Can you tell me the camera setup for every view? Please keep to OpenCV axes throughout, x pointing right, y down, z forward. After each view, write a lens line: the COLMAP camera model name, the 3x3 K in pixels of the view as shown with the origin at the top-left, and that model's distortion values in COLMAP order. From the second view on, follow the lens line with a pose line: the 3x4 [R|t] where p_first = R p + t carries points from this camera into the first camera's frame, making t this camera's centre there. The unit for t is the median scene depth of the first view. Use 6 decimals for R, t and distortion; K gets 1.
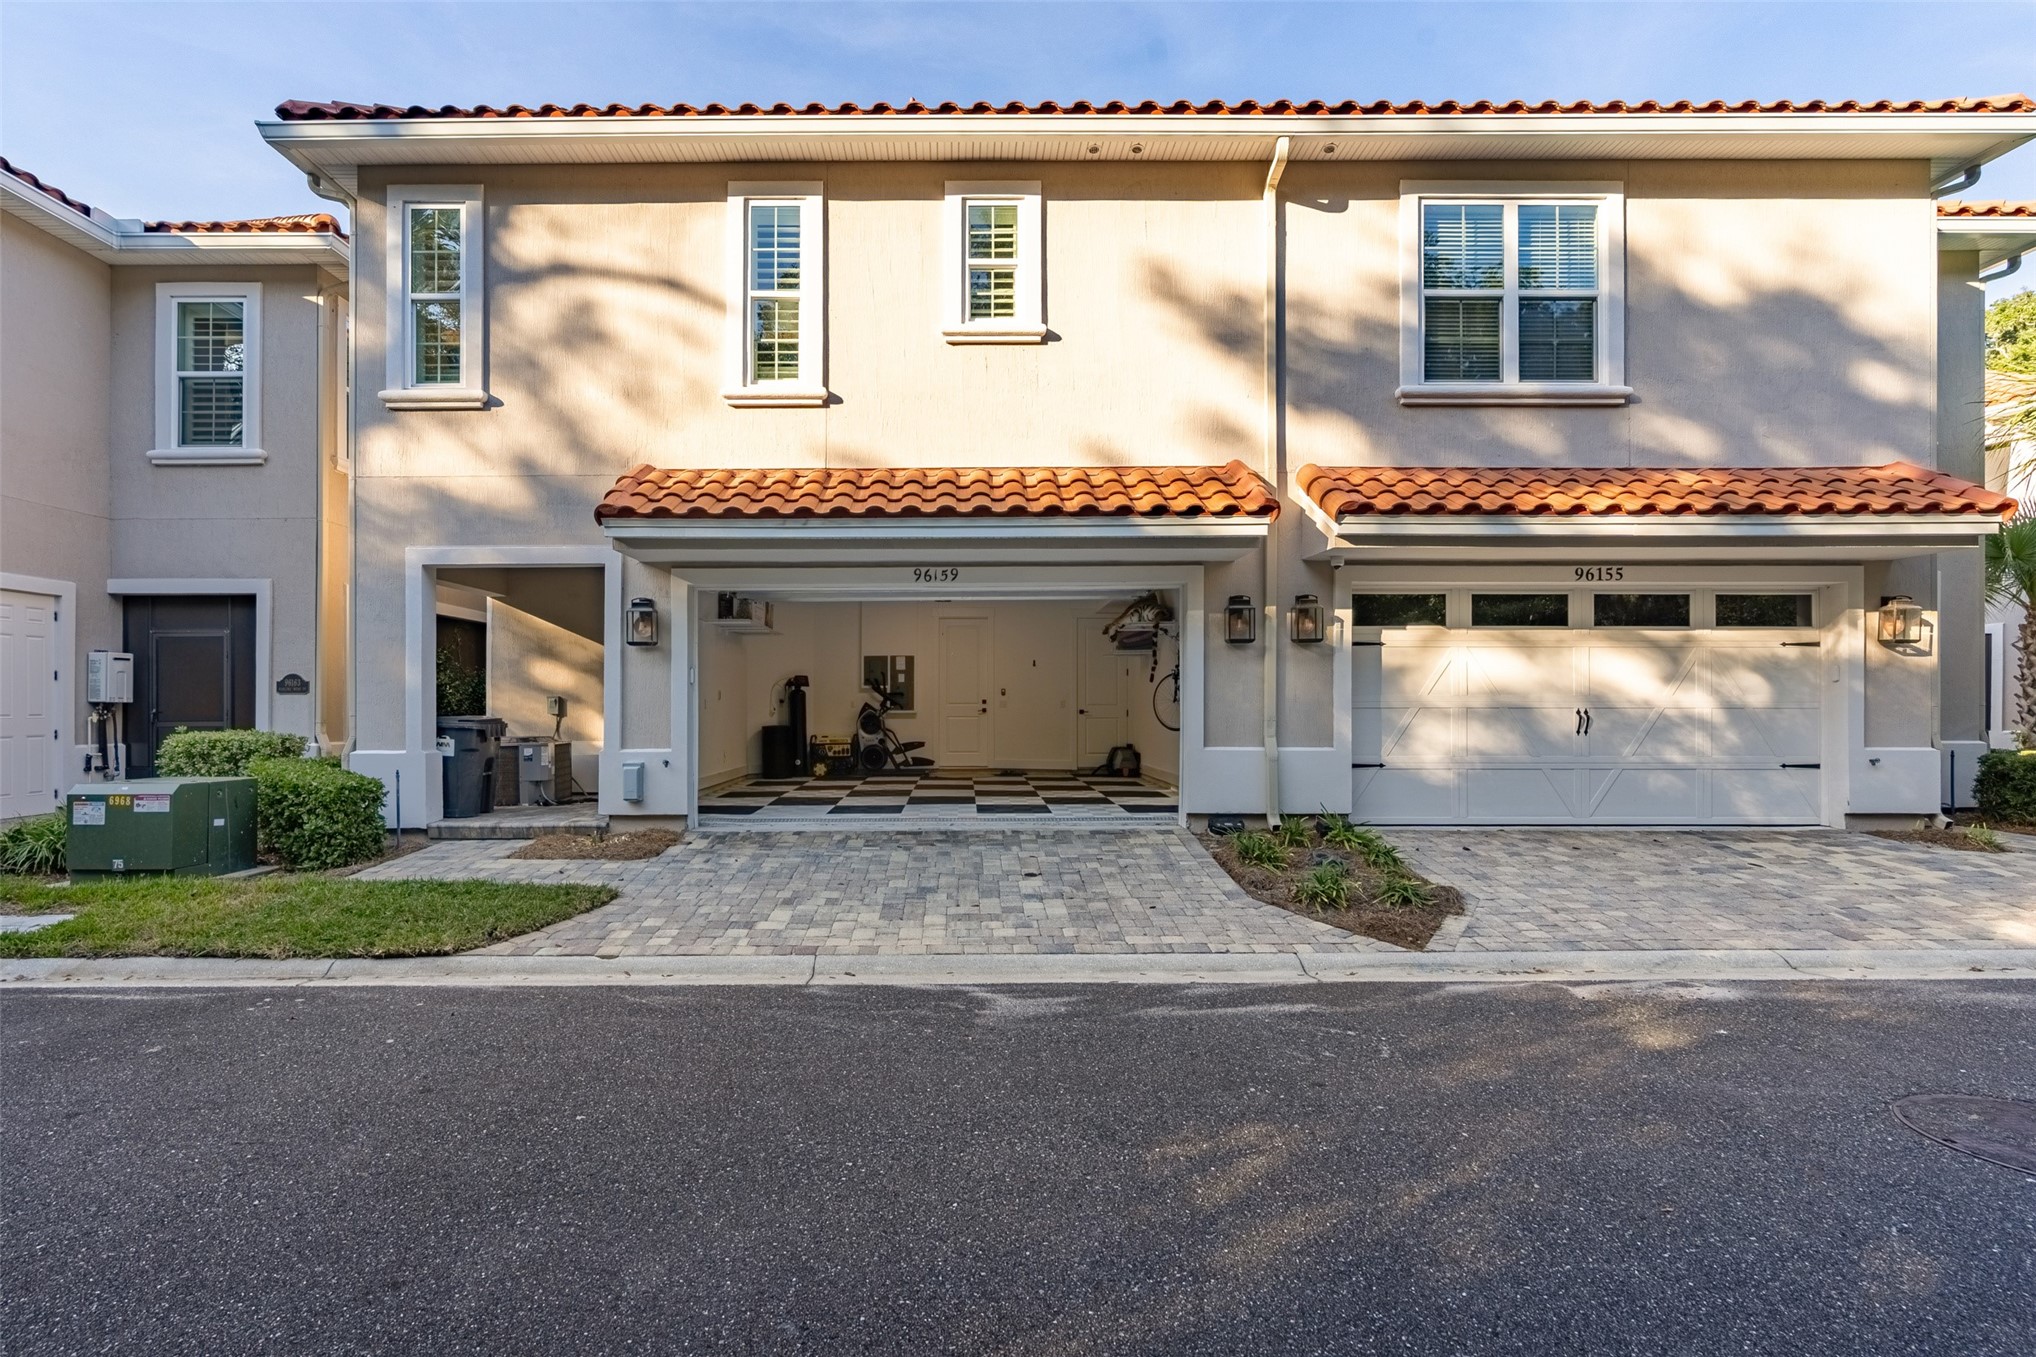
lens RADIAL K [[955.3, 0, 1016.2], [0, 955.3, 714.6], [0, 0, 1]] dist [-0.003762, 0.001475]
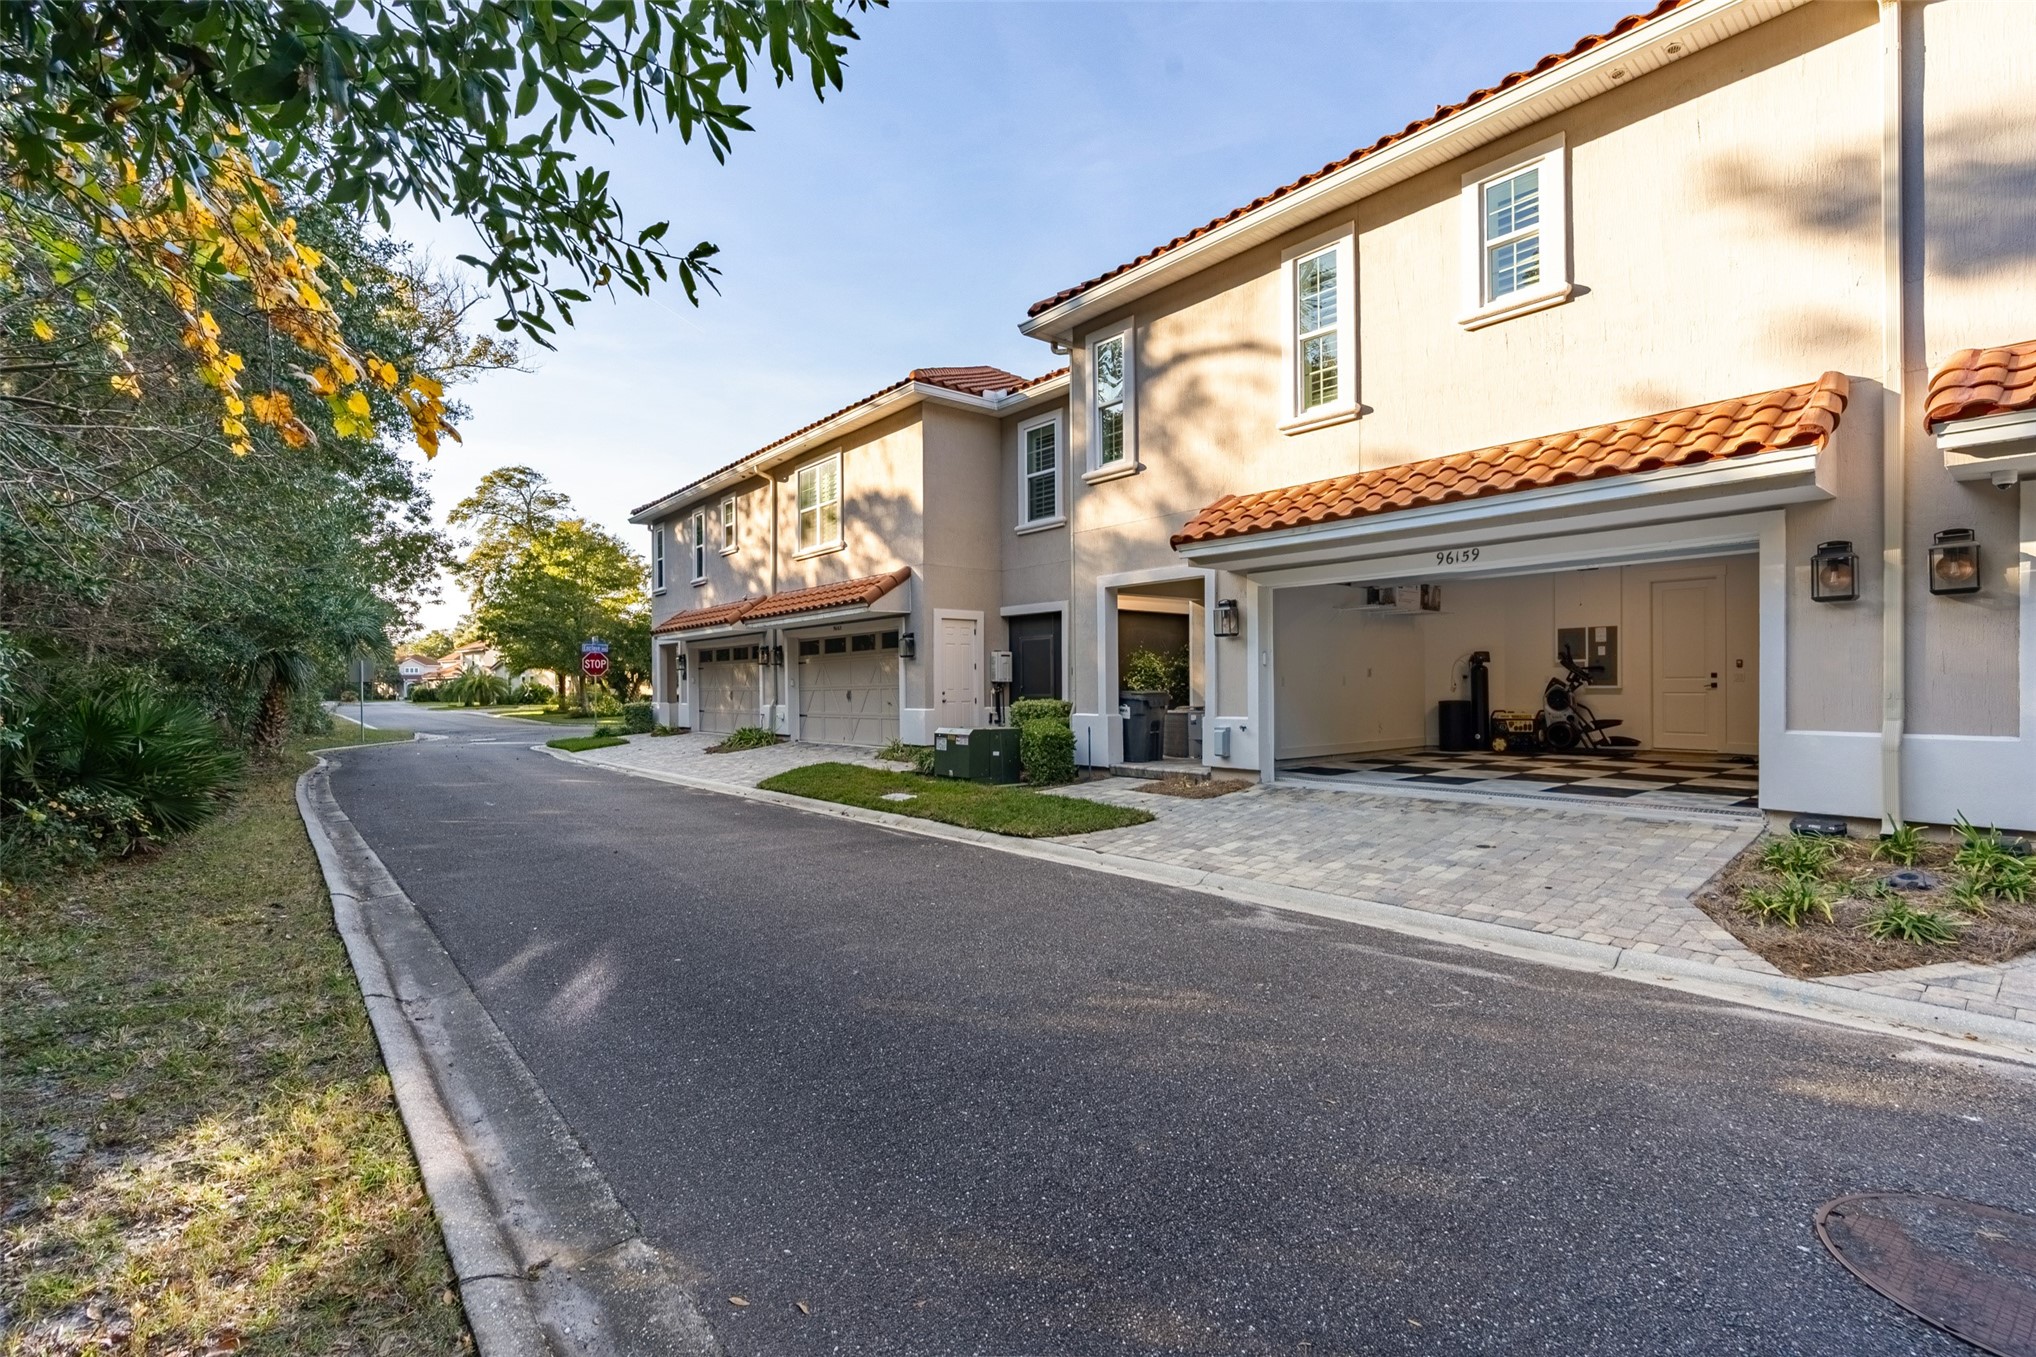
lens RADIAL K [[921.7, 0, 1016.4], [0, 921.7, 709.9], [0, 0, 1]] dist [-0.028882, 0.021557]
pose [[0.641215, 0.018054, -0.767149, 0.380554], [-0.000577, 0.999734, 0.023045, -0.001522], [0.767361, -0.014334, 0.641055, -0.013527]]
